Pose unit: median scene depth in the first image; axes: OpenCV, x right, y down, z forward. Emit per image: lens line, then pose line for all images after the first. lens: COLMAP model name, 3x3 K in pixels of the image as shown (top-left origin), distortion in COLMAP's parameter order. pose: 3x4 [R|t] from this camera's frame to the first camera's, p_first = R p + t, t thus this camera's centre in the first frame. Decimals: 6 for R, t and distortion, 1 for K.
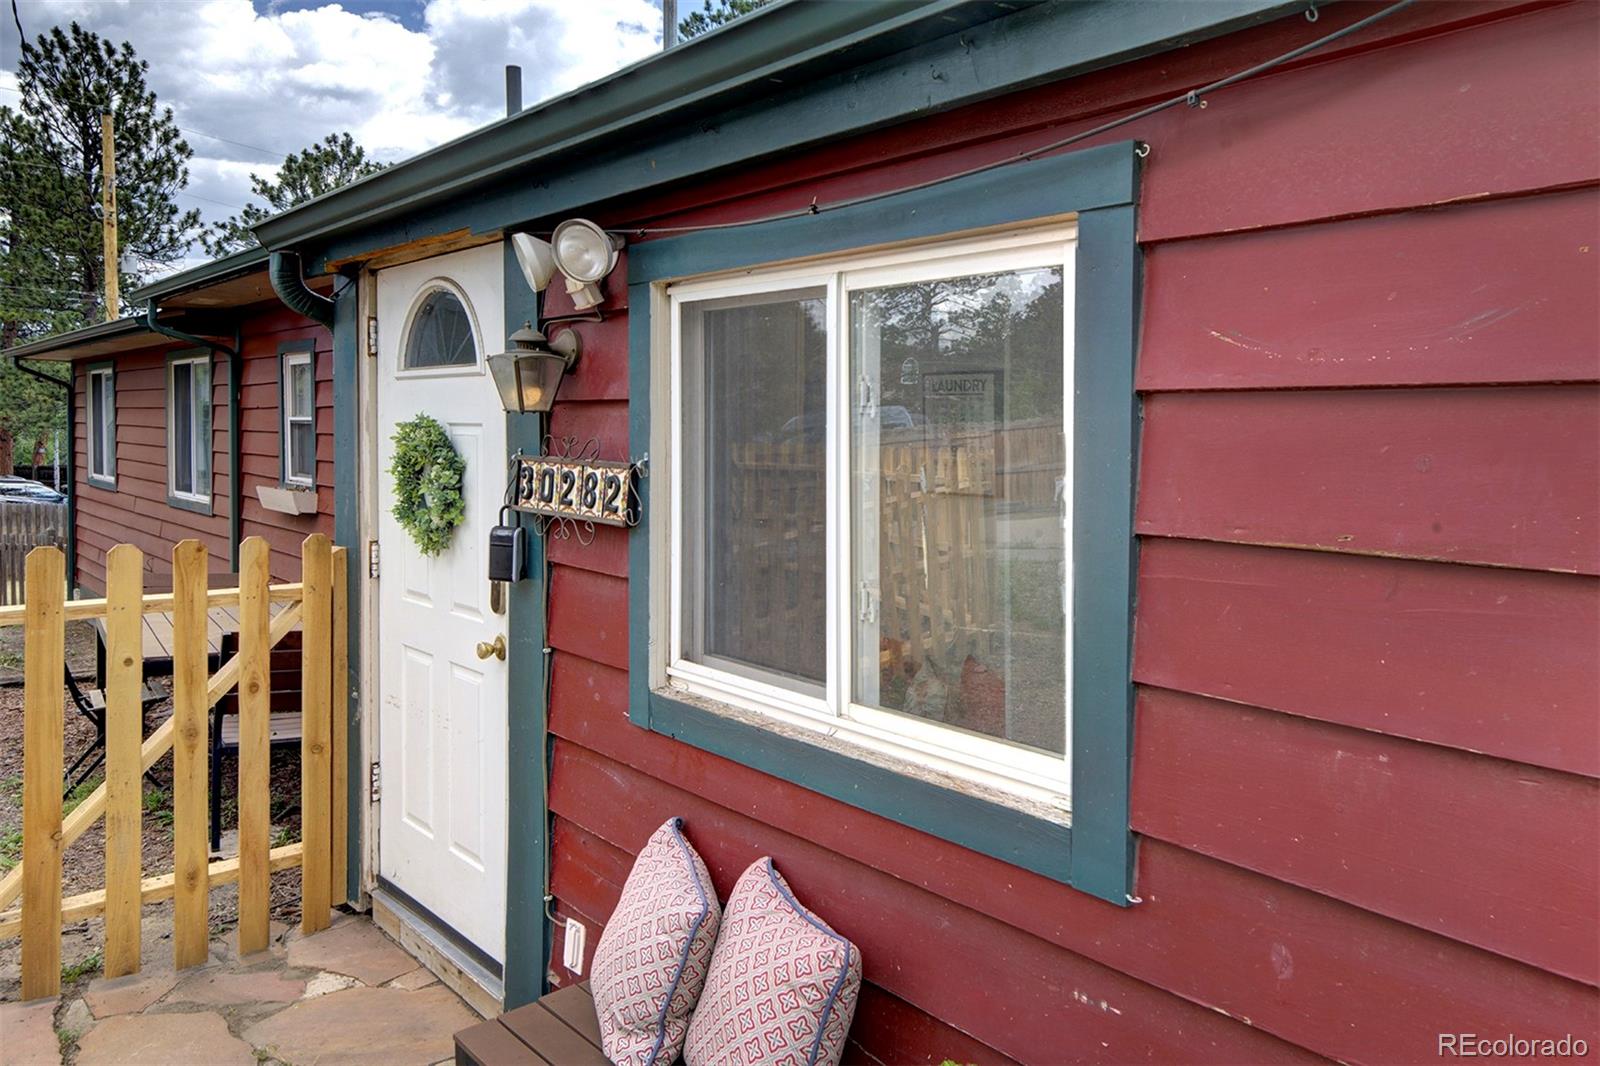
lens RADIAL K [[1086.7, 0, 823.8], [0, 1086.7, 452.9], [0, 0, 1]] dist [0.005765, 0.000805]
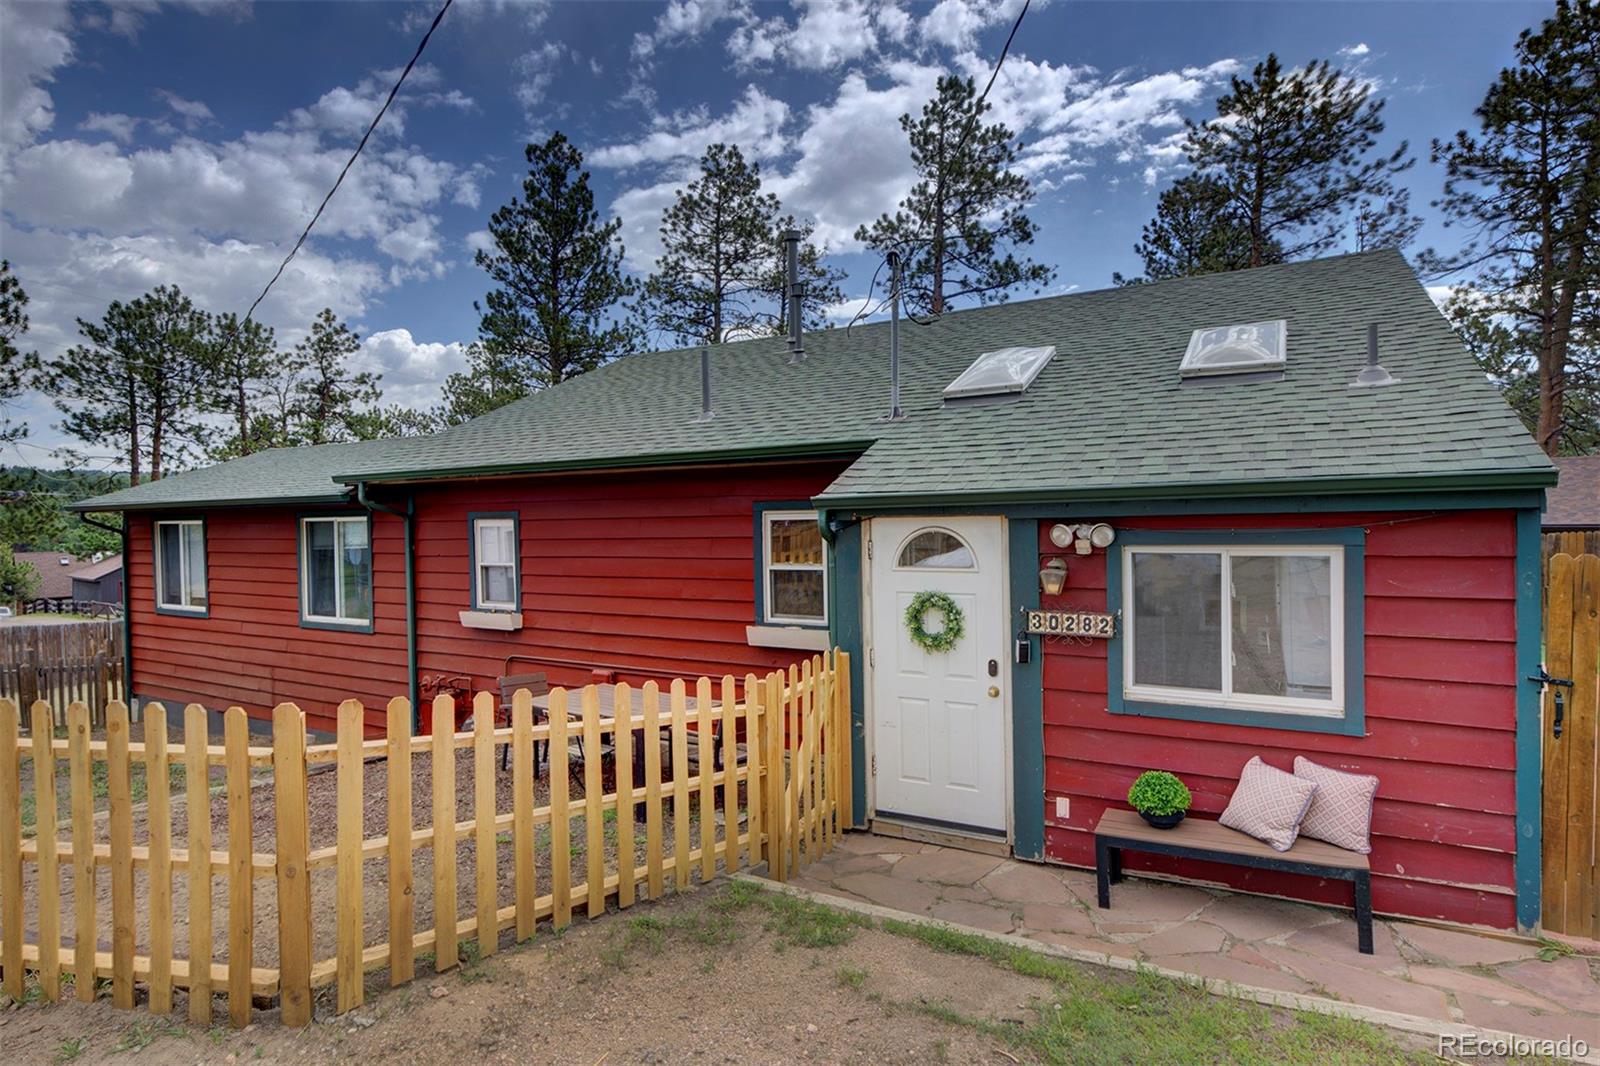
lens RADIAL K [[845.8, 0, 800.0], [0, 845.8, 533.0], [0, 0, 1]] dist [-0.002286, -0.001371]
pose [[0.954568, -0.037413, 0.295635, -1.251720], [0.037635, 0.999279, 0.004941, -0.187226], [-0.295607, 0.006409, 0.955288, -0.613813]]
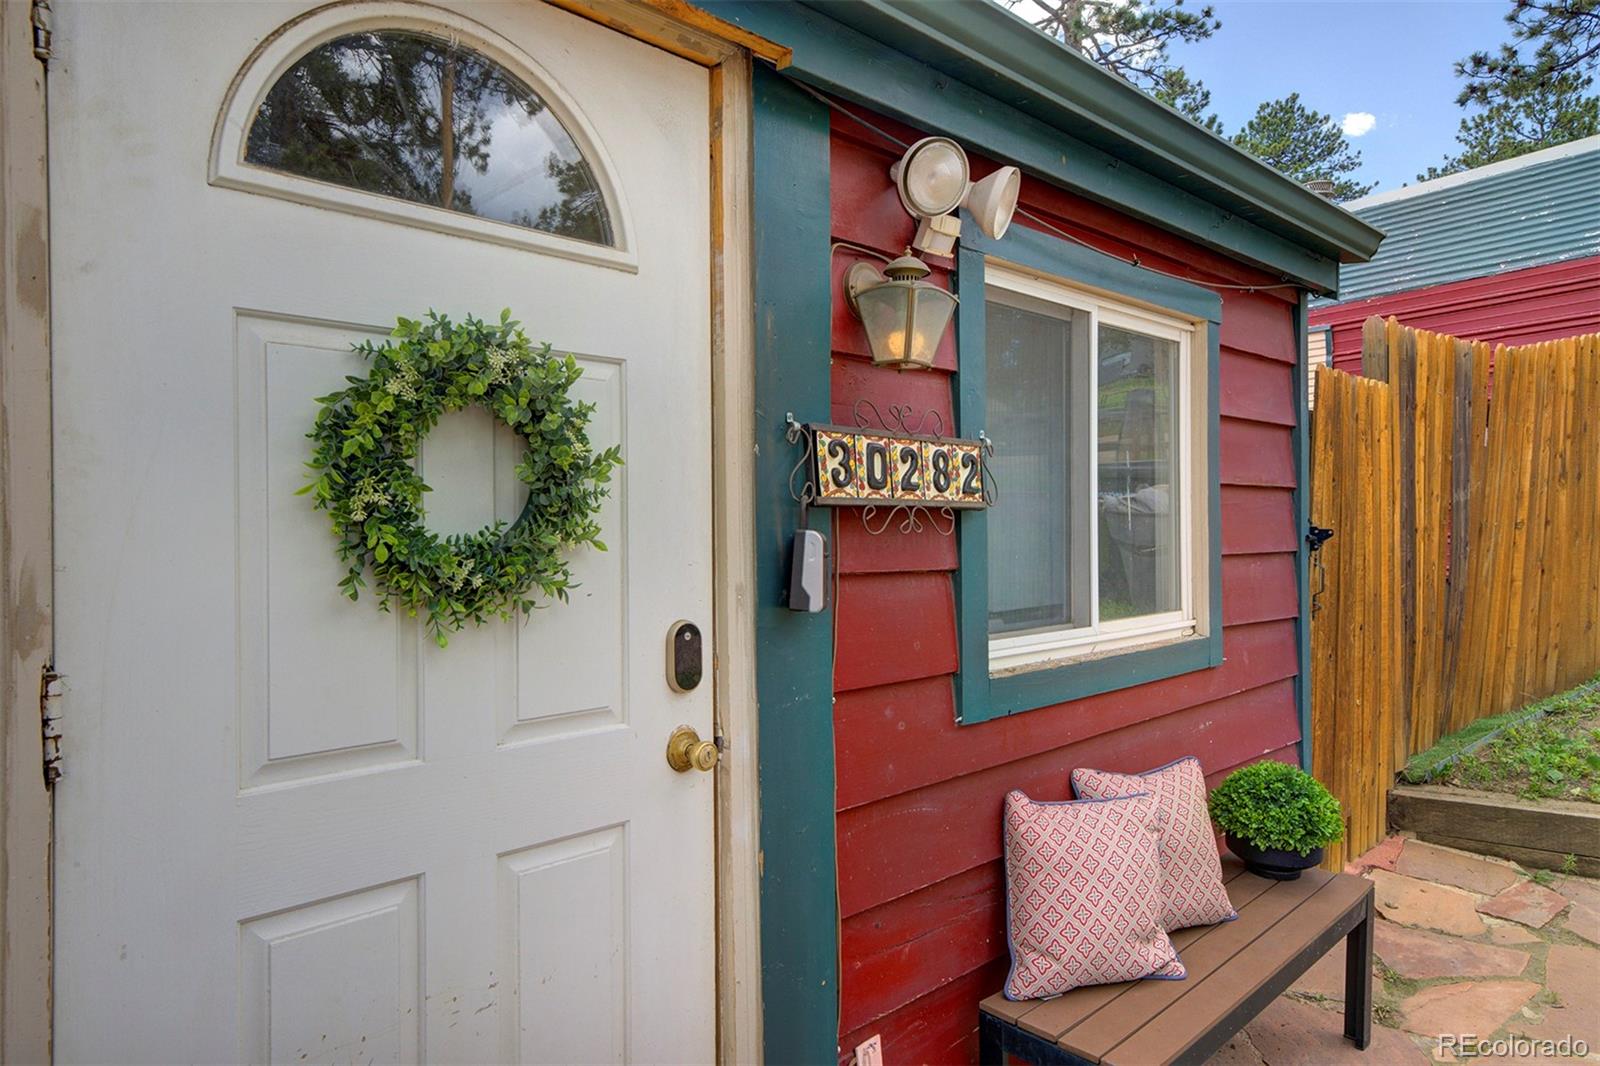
lens RADIAL K [[1087.0, 0, 844.1], [0, 1087.0, 536.7], [0, 0, 1]] dist [0.024098, 0.002879]
pose [[-0.068892, -0.012967, 0.997540, -0.921366], [0.039470, 0.999097, 0.015713, 0.060593], [-0.996843, 0.040456, -0.068318, 0.985181]]
